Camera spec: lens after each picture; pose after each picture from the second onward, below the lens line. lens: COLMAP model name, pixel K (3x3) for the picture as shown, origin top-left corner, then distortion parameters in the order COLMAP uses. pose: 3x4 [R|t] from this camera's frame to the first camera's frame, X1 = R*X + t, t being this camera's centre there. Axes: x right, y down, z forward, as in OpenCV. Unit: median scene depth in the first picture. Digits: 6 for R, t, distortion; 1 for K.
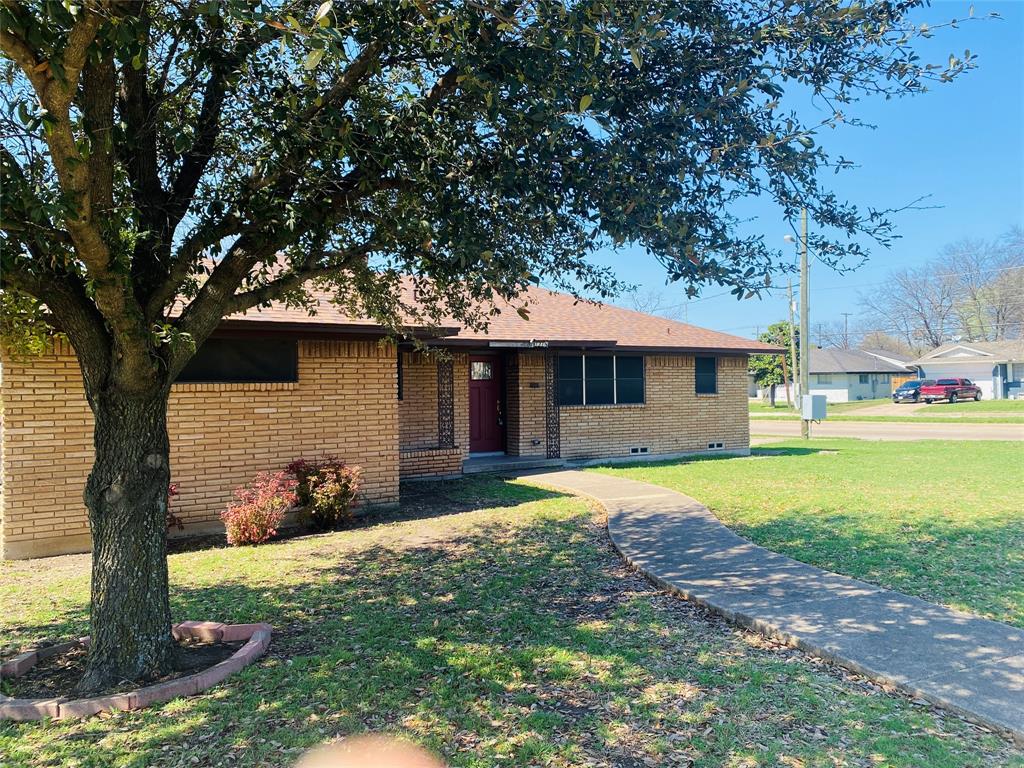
lens RADIAL K [[776.3, 0, 521.7], [0, 776.3, 376.9], [0, 0, 1]] dist [0.070605, -0.070297]
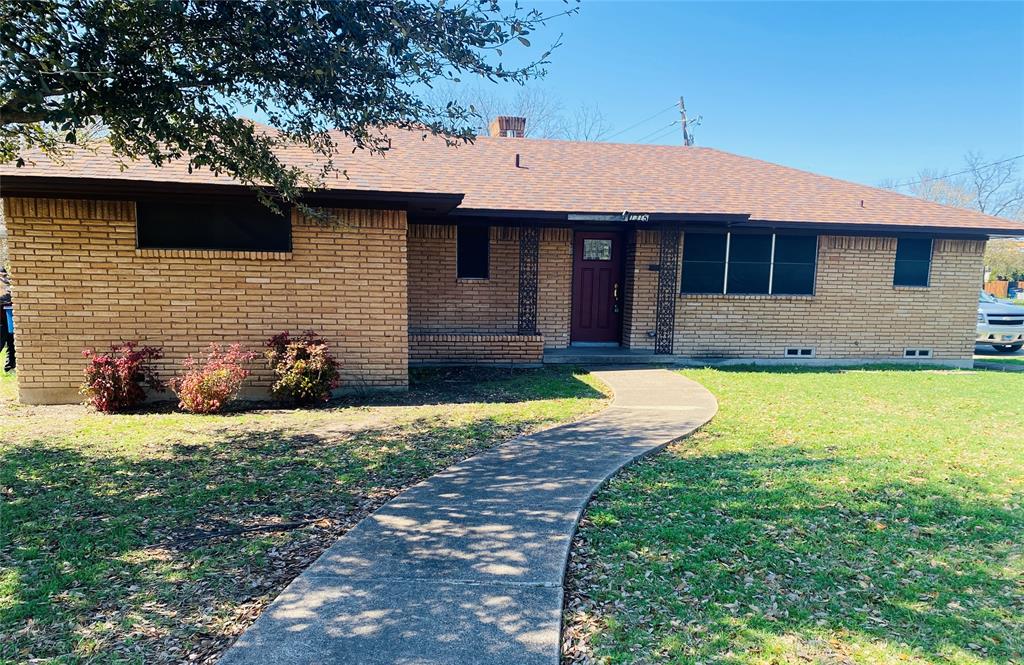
lens RADIAL K [[783.6, 0, 530.9], [0, 783.6, 391.5], [0, 0, 1]] dist [0.047093, -0.040520]
pose [[0.920683, 0.092641, -0.379157, 0.350034], [-0.028481, 0.984780, 0.171456, 0.000981], [0.389270, -0.147058, 0.909309, 0.207967]]
